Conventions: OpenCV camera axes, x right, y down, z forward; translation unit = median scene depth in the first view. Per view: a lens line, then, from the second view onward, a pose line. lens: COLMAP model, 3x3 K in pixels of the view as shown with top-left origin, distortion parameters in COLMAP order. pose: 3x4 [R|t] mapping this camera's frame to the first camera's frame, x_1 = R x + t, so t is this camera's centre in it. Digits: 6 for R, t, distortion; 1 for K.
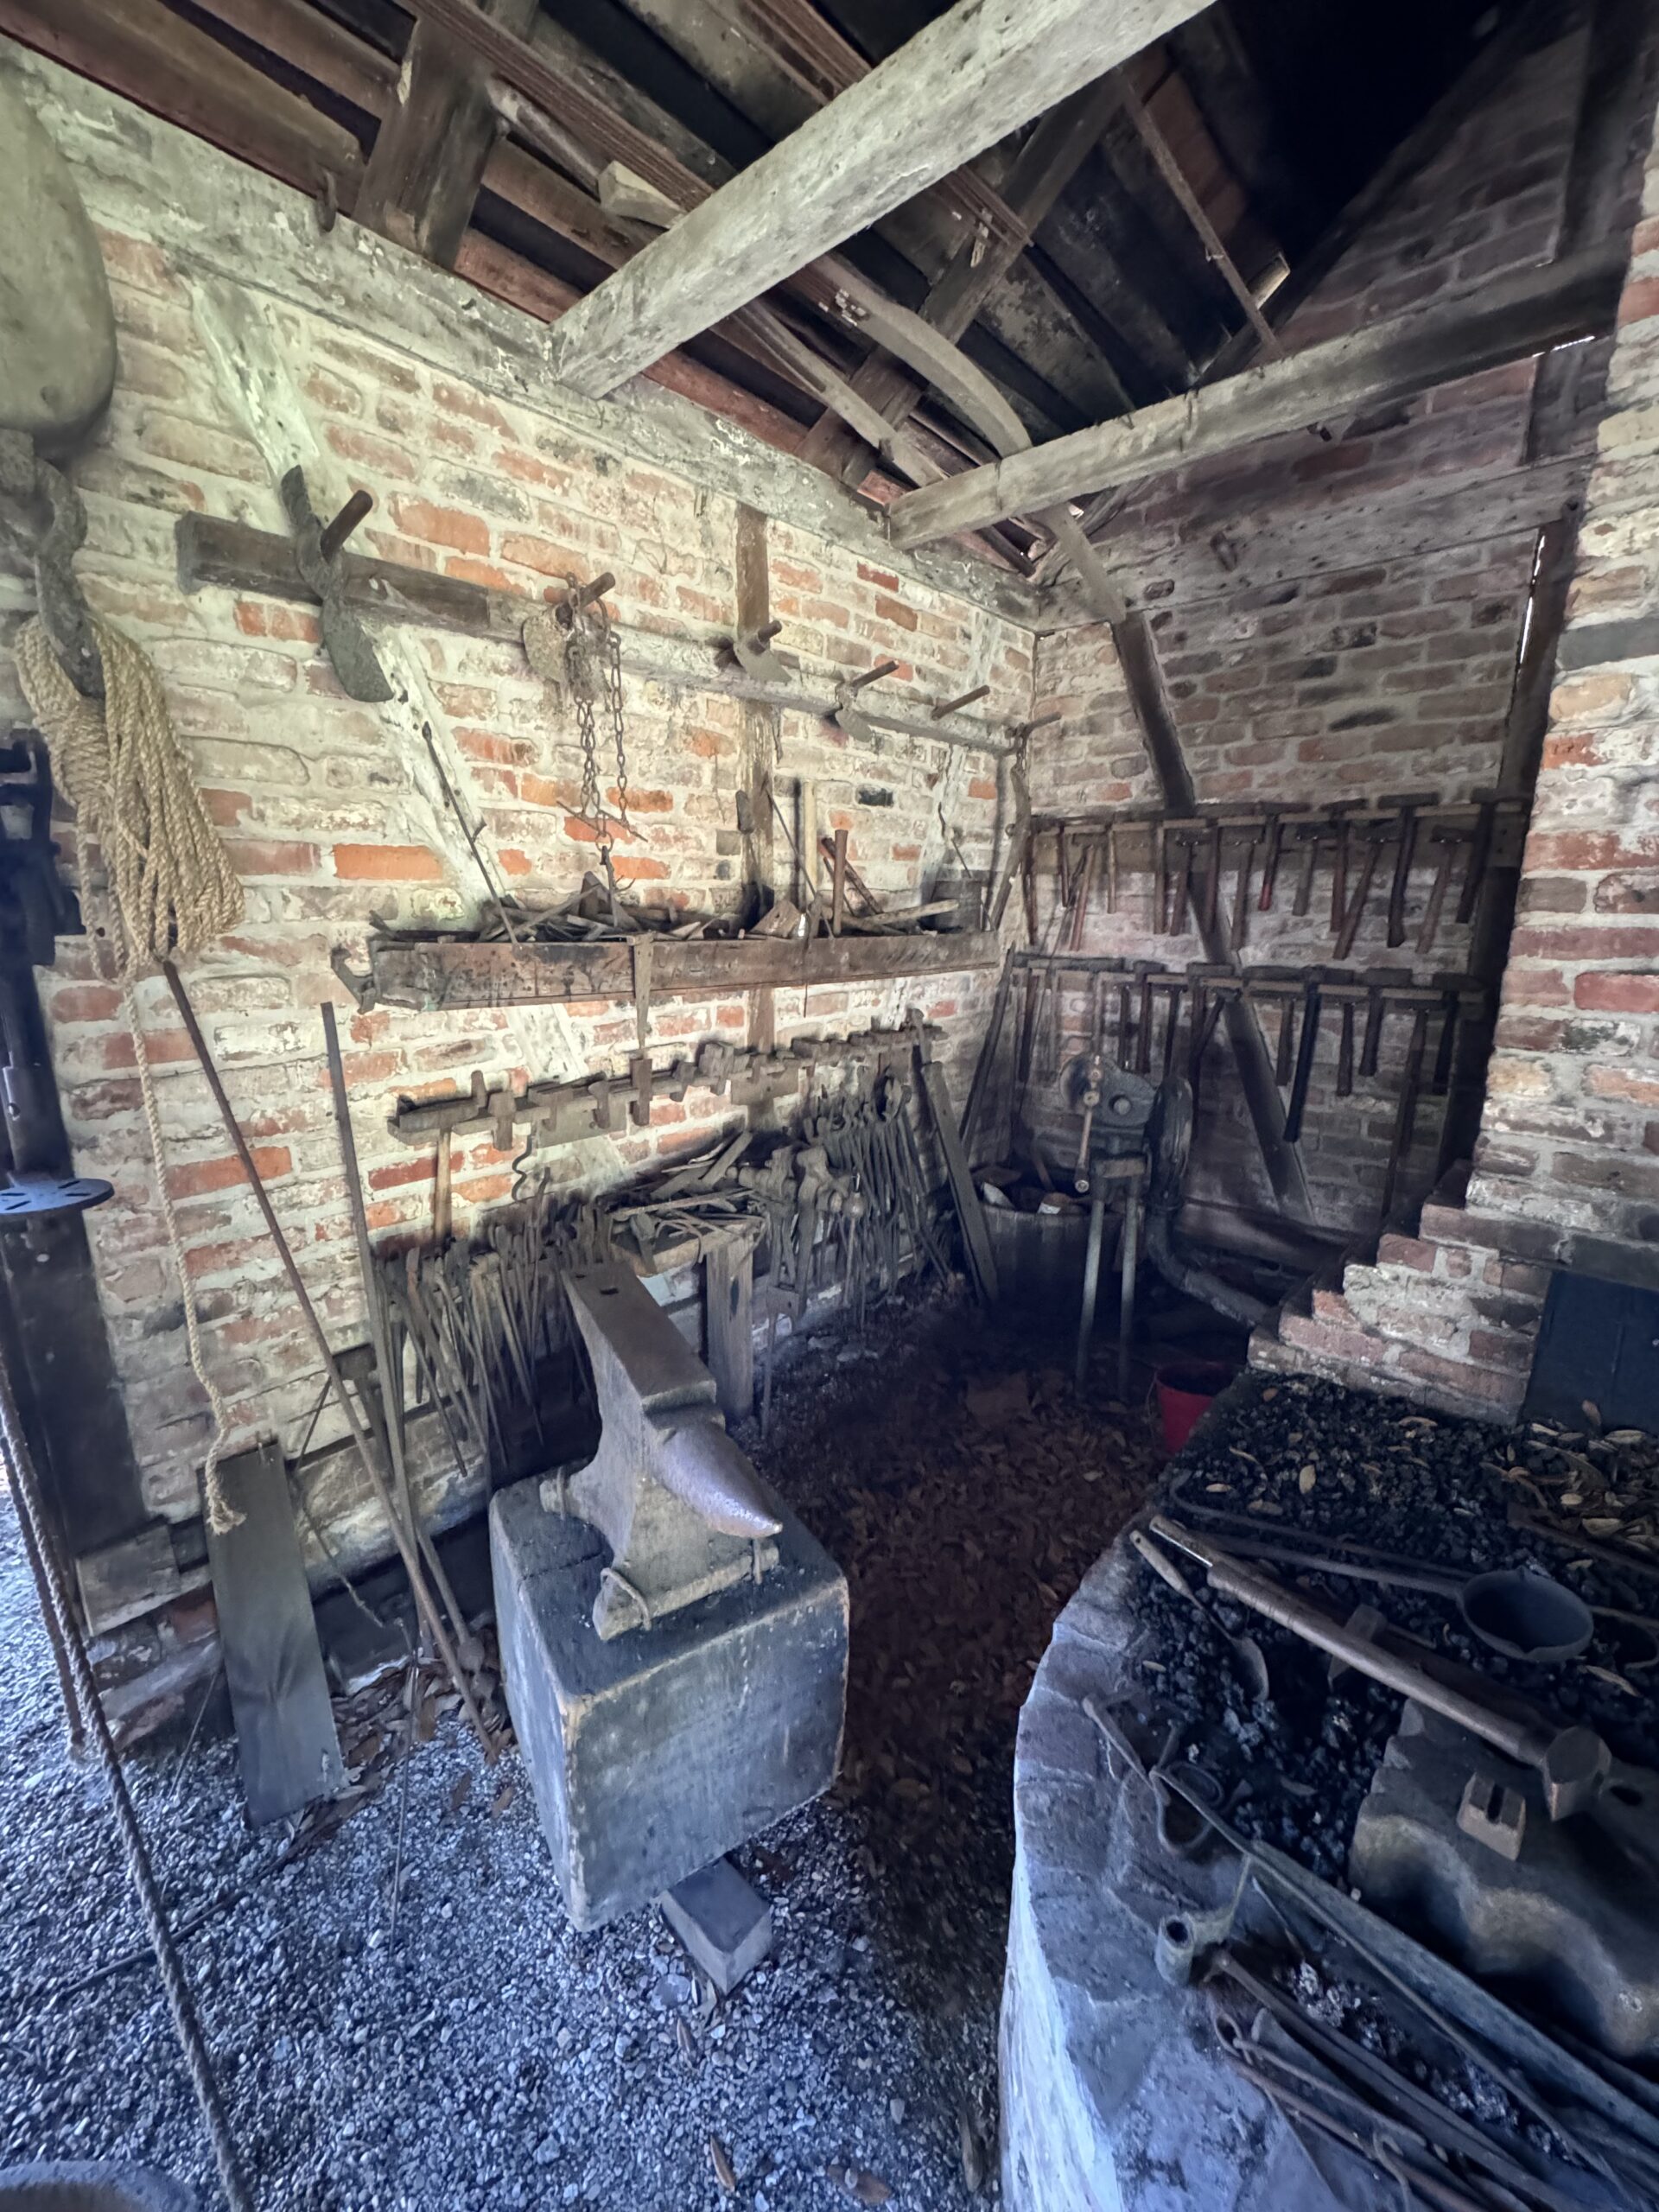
lens RADIAL K [[879.6, 0, 836.0], [0, 879.6, 1105.6], [0, 0, 1]] dist [-0.002488, 0.000273]
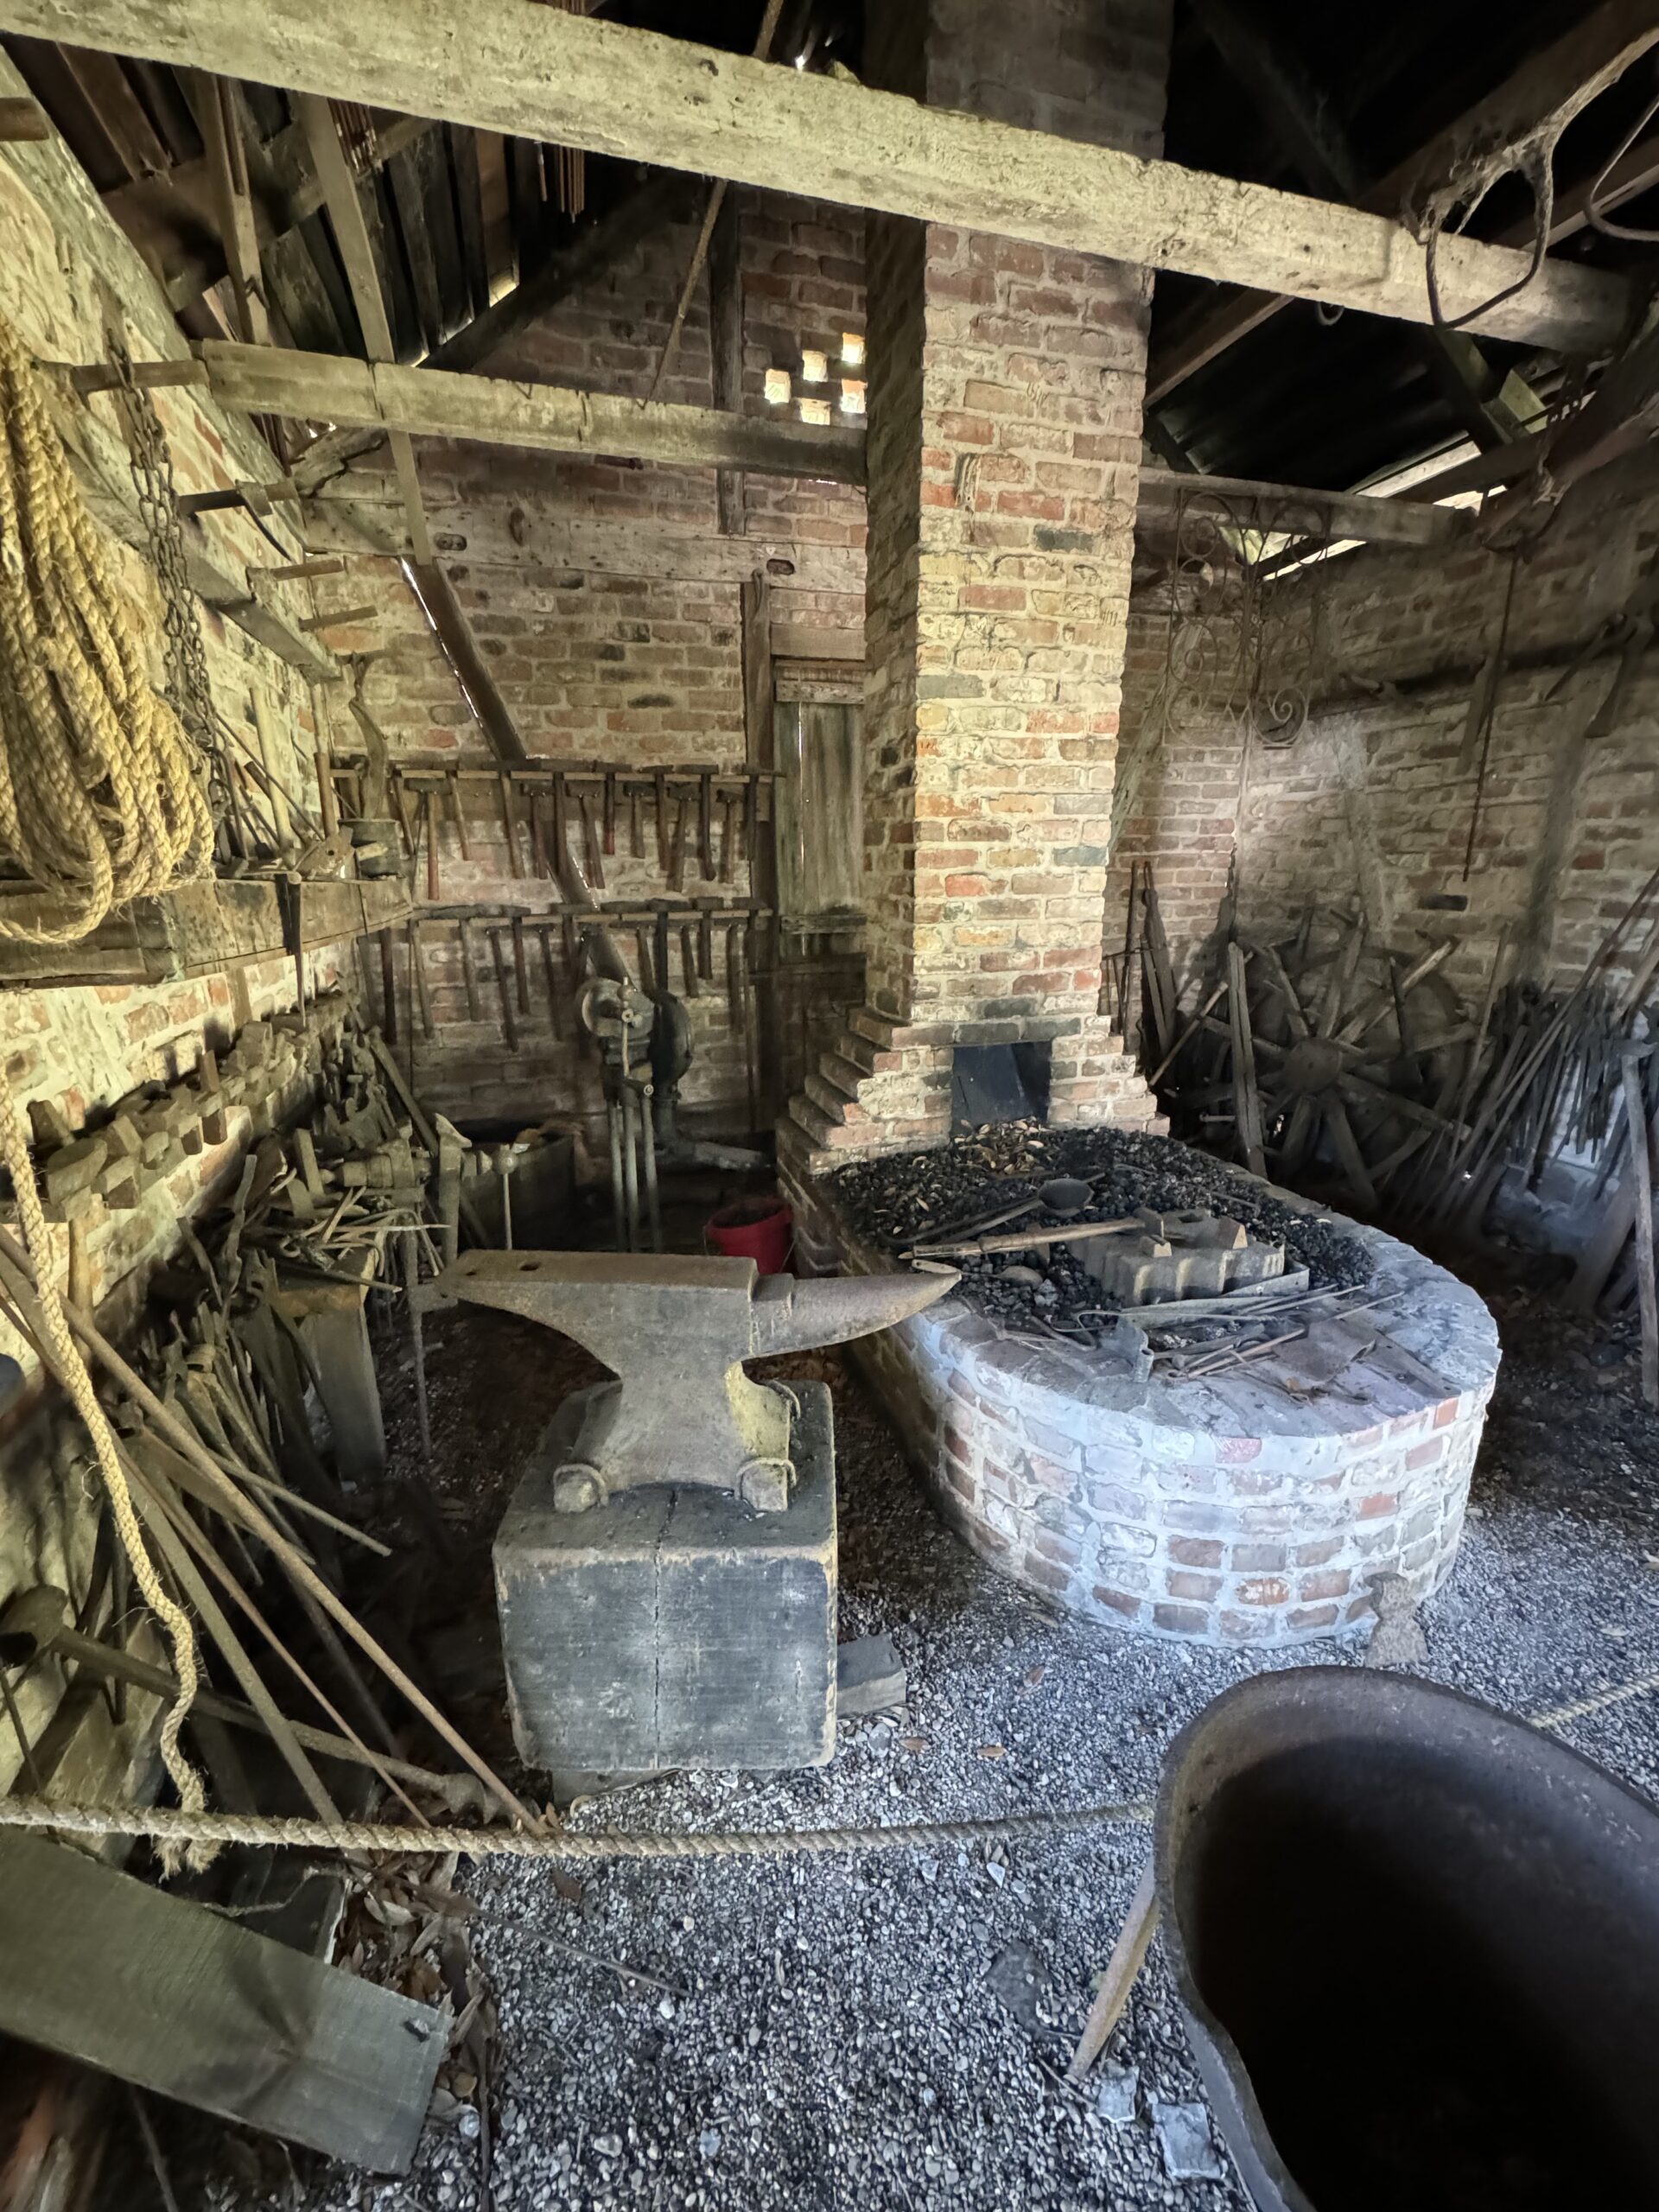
lens RADIAL K [[879.6, 0, 828.7], [0, 879.6, 1105.7], [0, 0, 1]] dist [-0.002488, 0.000273]
pose [[0.516922, -0.236939, 0.822588, -0.510716], [0.208603, 0.966829, 0.147398, -0.008559], [-0.830227, 0.095401, 0.549201, 0.161595]]
